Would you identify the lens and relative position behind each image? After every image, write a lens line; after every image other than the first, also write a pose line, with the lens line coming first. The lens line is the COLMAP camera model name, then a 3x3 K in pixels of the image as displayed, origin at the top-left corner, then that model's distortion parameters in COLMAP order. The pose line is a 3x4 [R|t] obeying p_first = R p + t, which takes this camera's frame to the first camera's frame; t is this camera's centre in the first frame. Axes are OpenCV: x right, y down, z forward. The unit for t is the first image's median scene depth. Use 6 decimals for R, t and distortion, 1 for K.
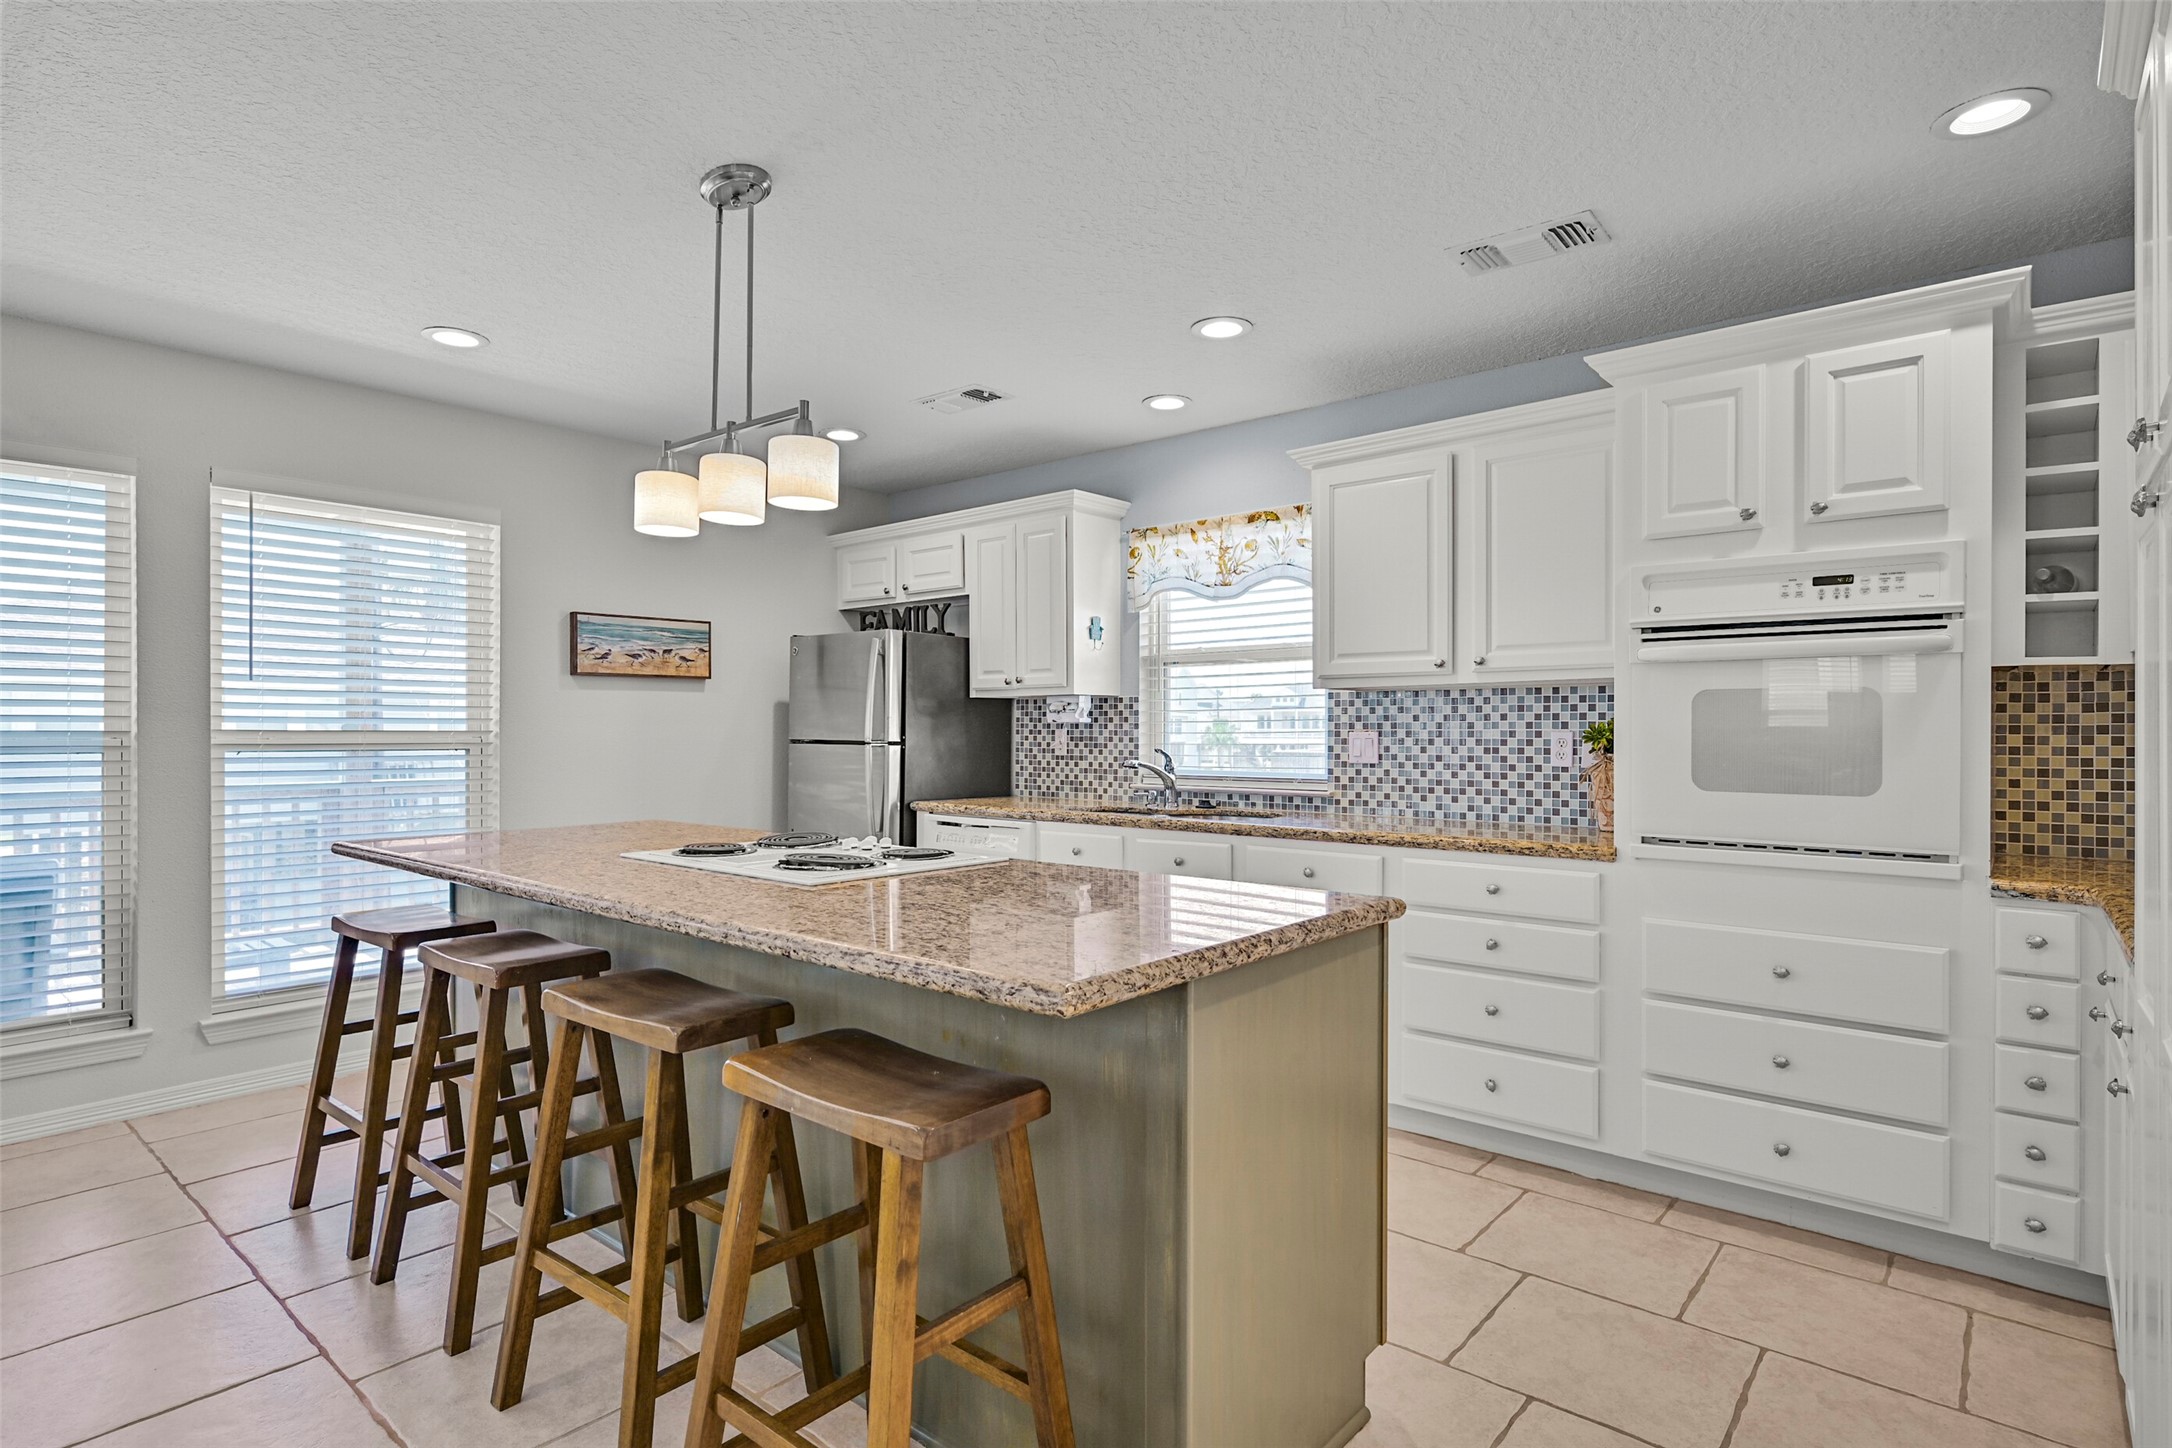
lens RADIAL K [[1108.7, 0, 1086.1], [0, 1108.7, 728.4], [0, 0, 1]] dist [-0.002742, -0.000465]
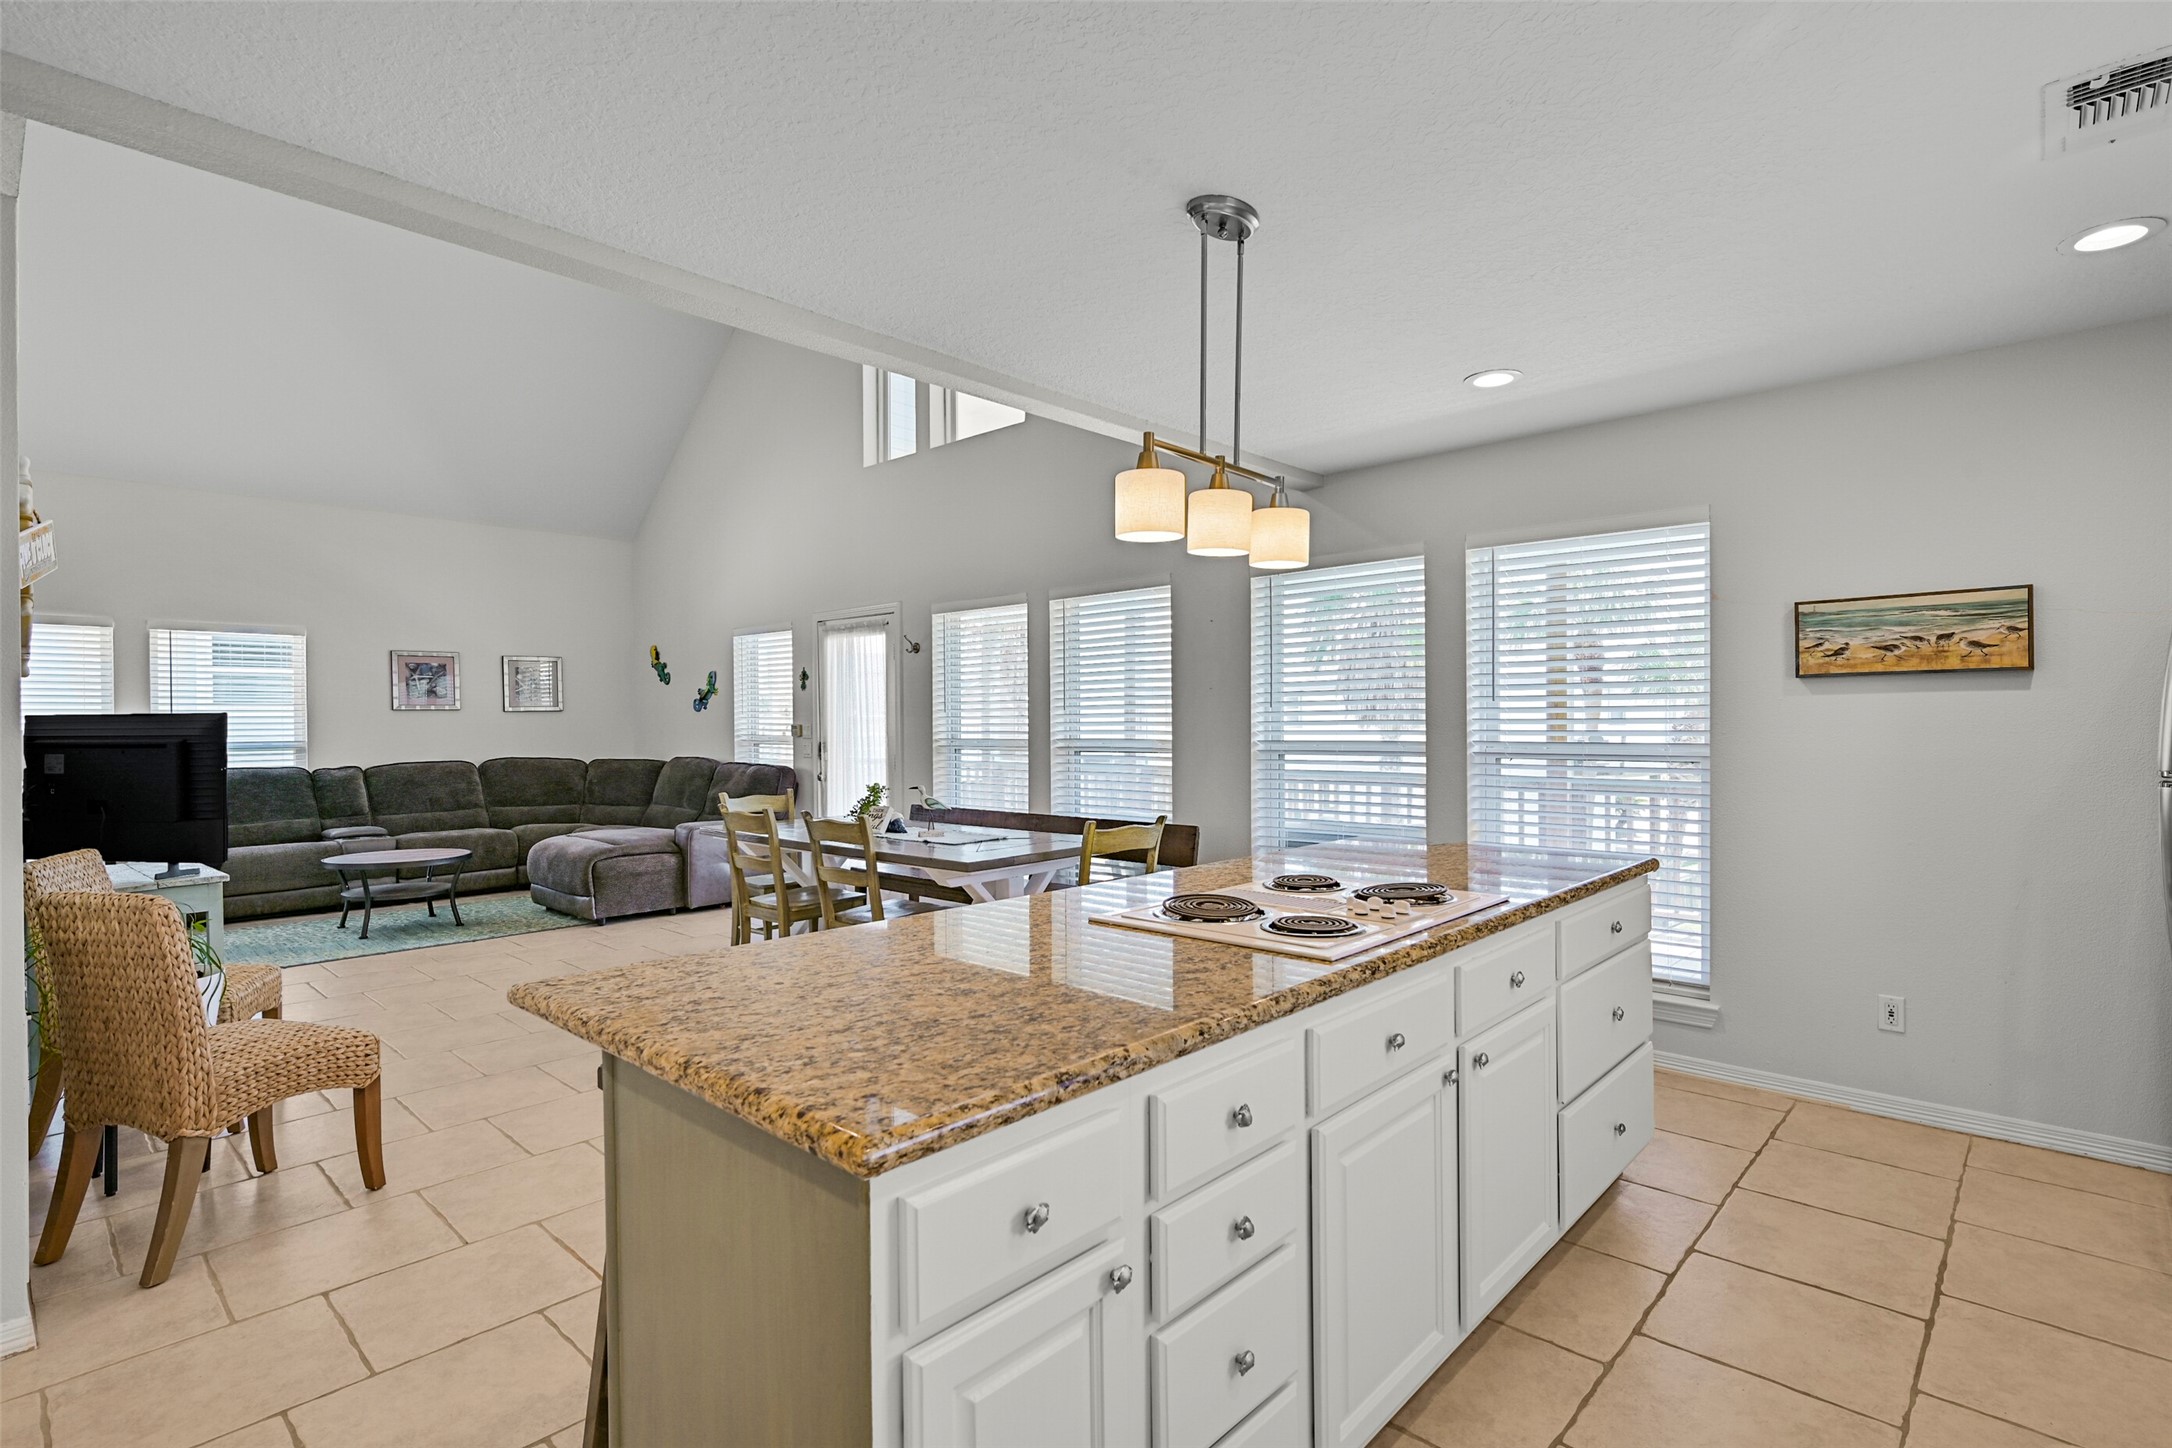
lens RADIAL K [[1043.4, 0, 1097.5], [0, 1043.4, 722.2], [0, 0, 1]] dist [0.000275, -0.000239]
pose [[-0.038228, 0.000098, -0.999269, 0.379202], [0.008519, 0.999964, -0.000228, -0.021680], [0.999233, -0.008521, -0.038227, 0.560709]]
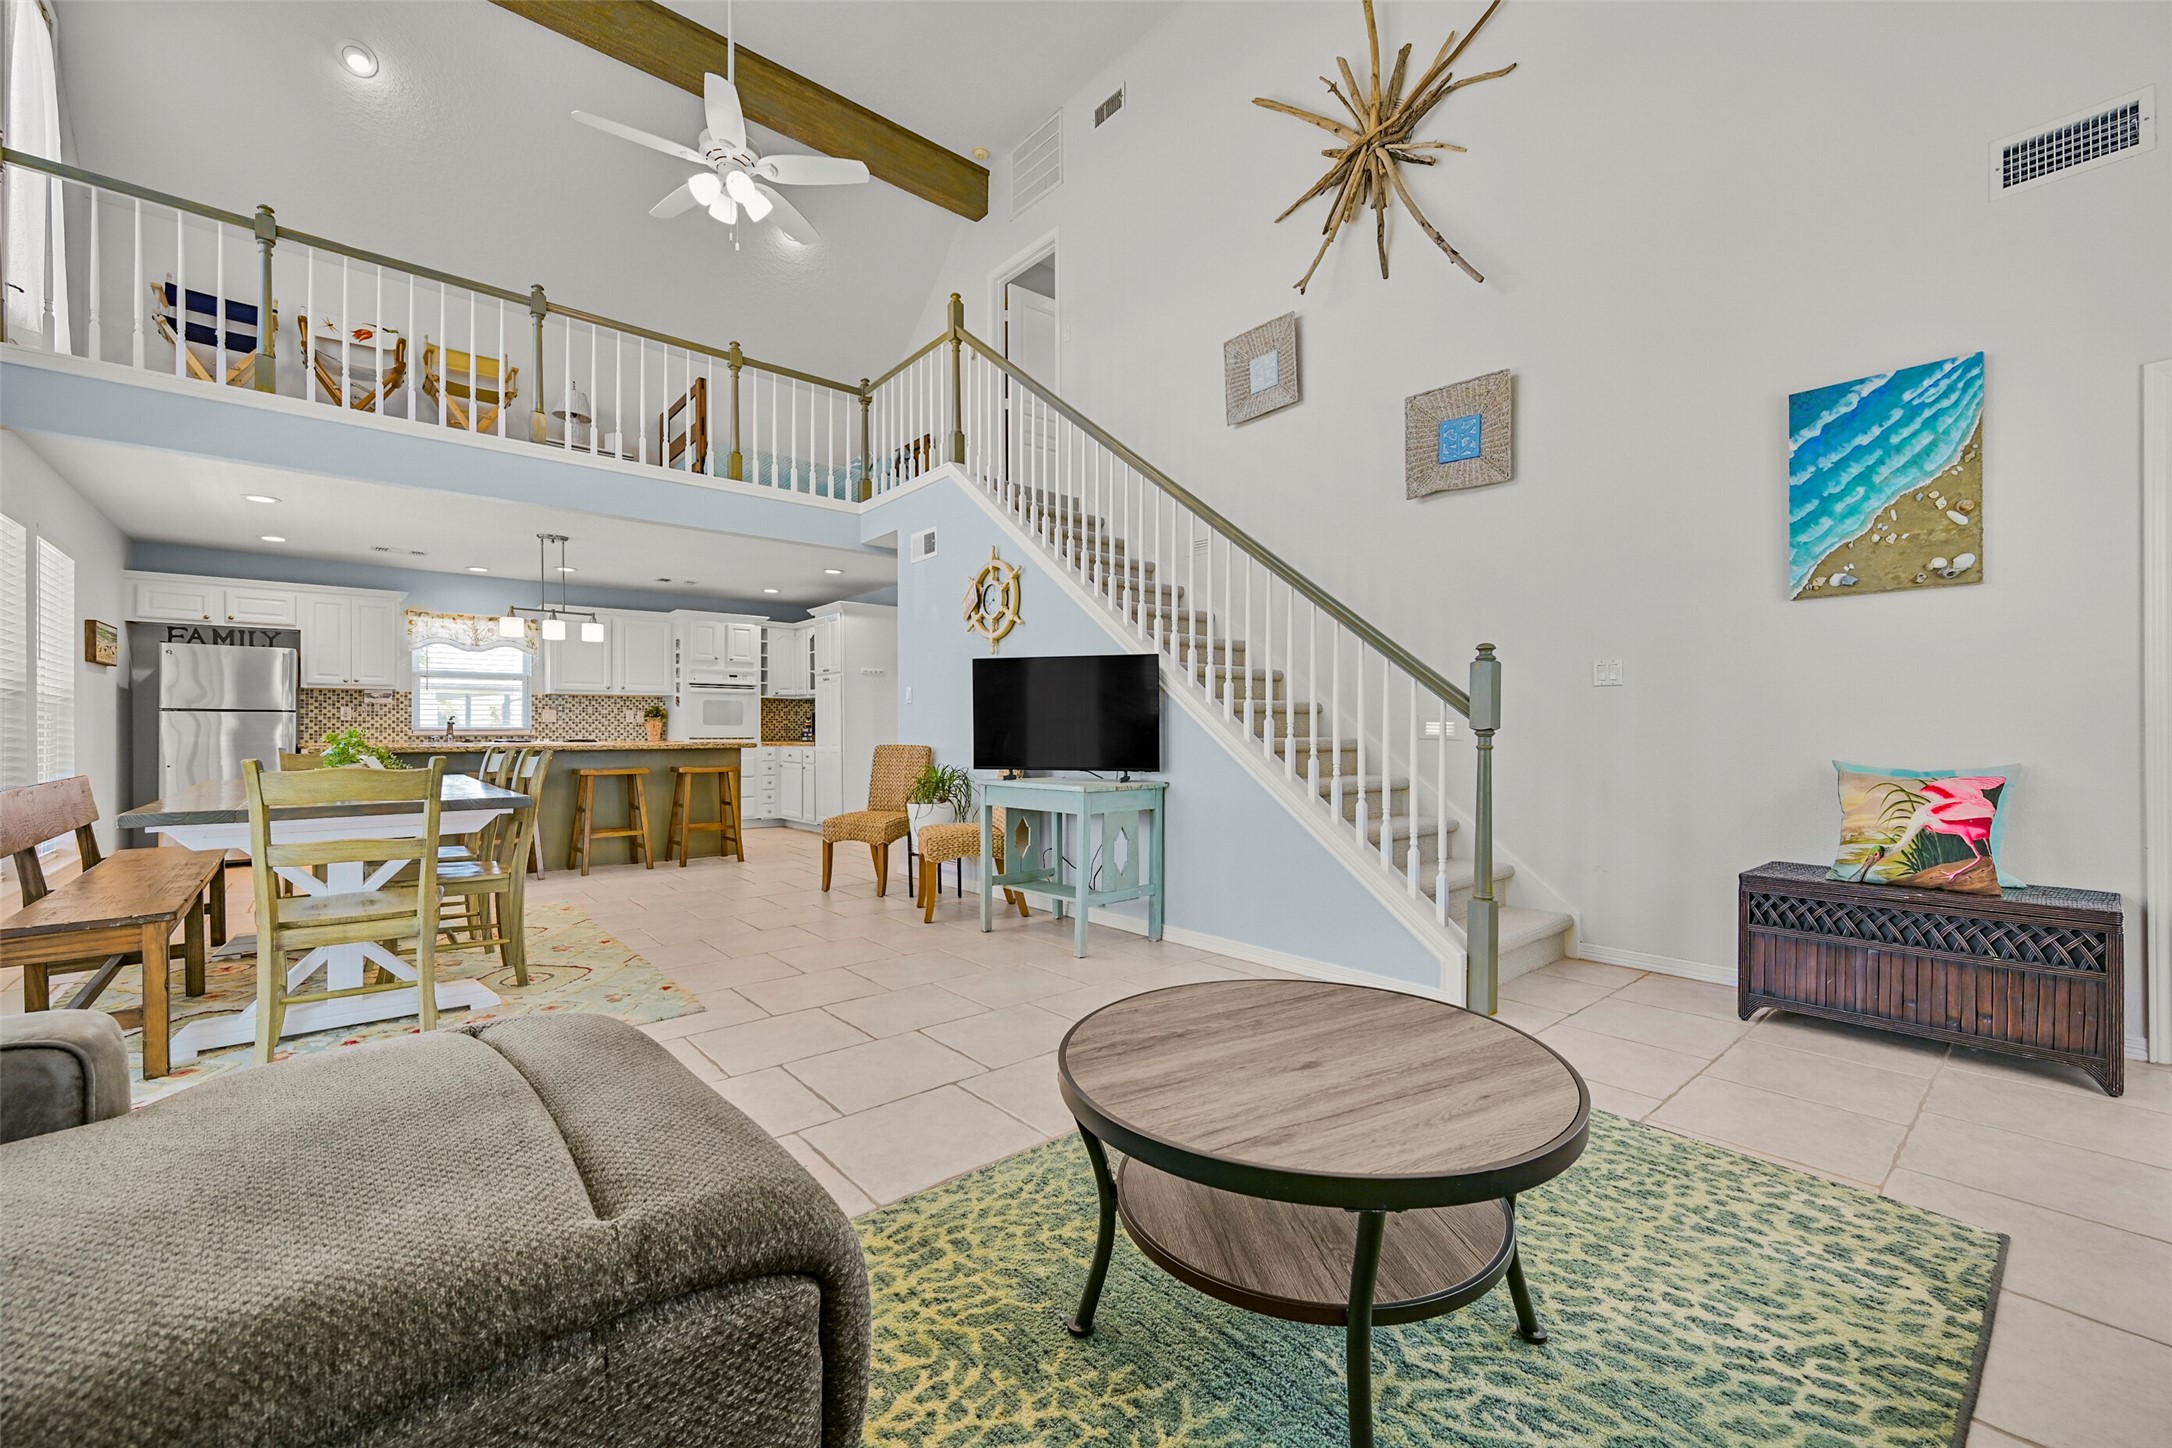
lens RADIAL K [[879.4, 0, 1095.7], [0, 879.4, 730.1], [0, 0, 1]] dist [-0.002678, -0.000516]
pose [[0.148408, -0.001350, 0.988925, -1.593109], [0.000227, 0.999999, 0.001331, 0.046930], [-0.988926, 0.000027, 0.148408, -0.579359]]
